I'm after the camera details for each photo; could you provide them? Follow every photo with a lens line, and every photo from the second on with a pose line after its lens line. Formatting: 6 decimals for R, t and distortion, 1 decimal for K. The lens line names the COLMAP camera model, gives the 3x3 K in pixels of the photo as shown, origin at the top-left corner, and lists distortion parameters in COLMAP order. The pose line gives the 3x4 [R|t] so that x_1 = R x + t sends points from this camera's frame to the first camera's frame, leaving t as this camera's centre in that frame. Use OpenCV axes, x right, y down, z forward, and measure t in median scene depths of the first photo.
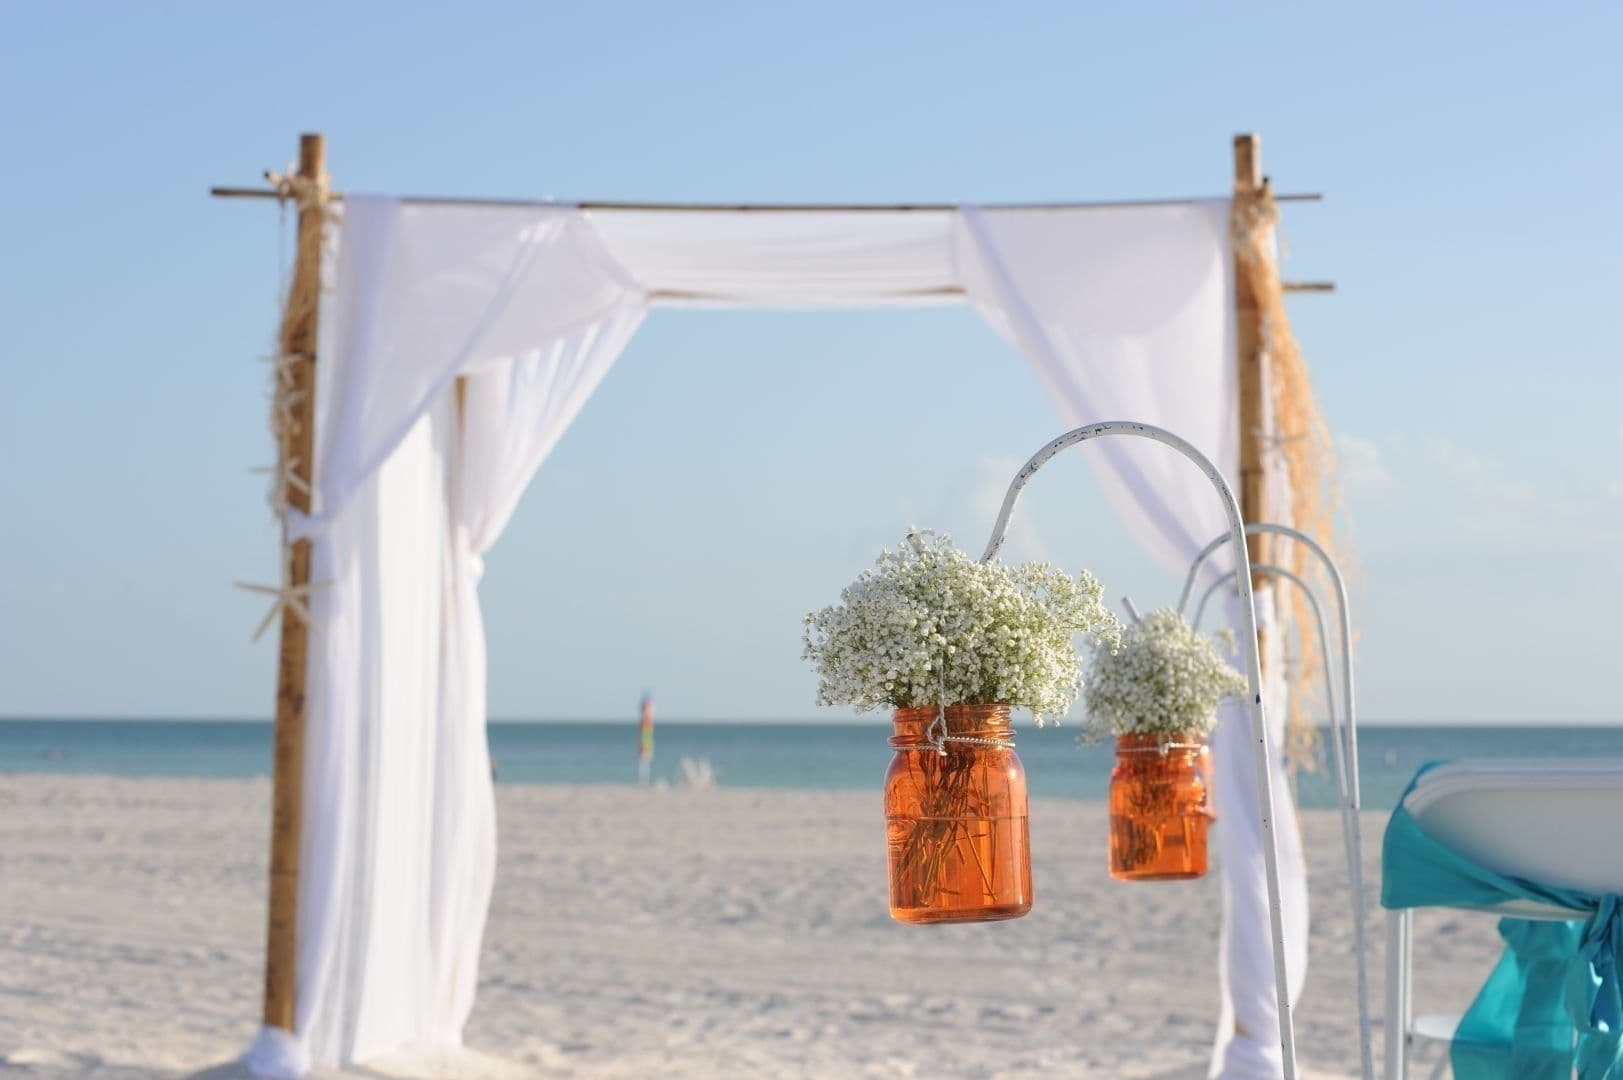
lens RADIAL K [[4107.5, 0, 776.0], [0, 4107.5, 539.3], [0, 0, 1]] dist [-0.038568, -1.380962]
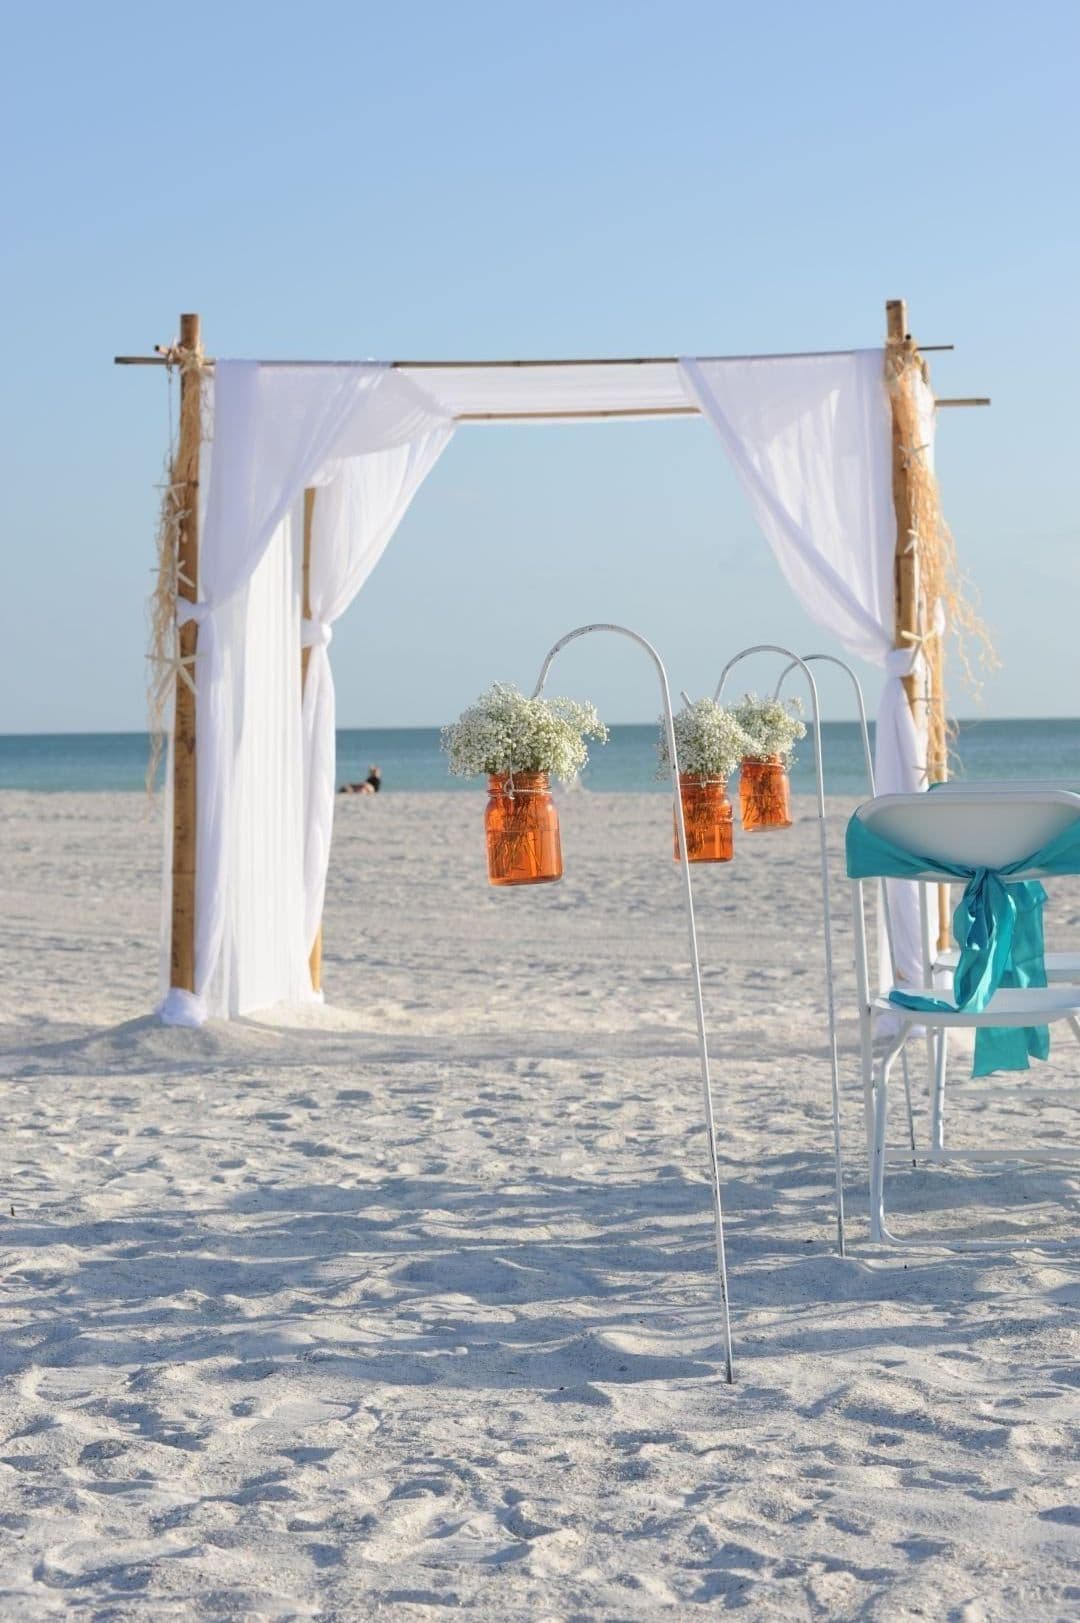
lens RADIAL K [[4107.5, 0, 540.0], [0, 4107.5, 811.5], [0, 0, 1]] dist [-0.038568, -1.380962]
pose [[0.999231, -0.019449, -0.034061, 0.038635], [0.021674, 0.997570, 0.066214, -0.022572], [0.032690, -0.066901, 0.997224, -0.302728]]
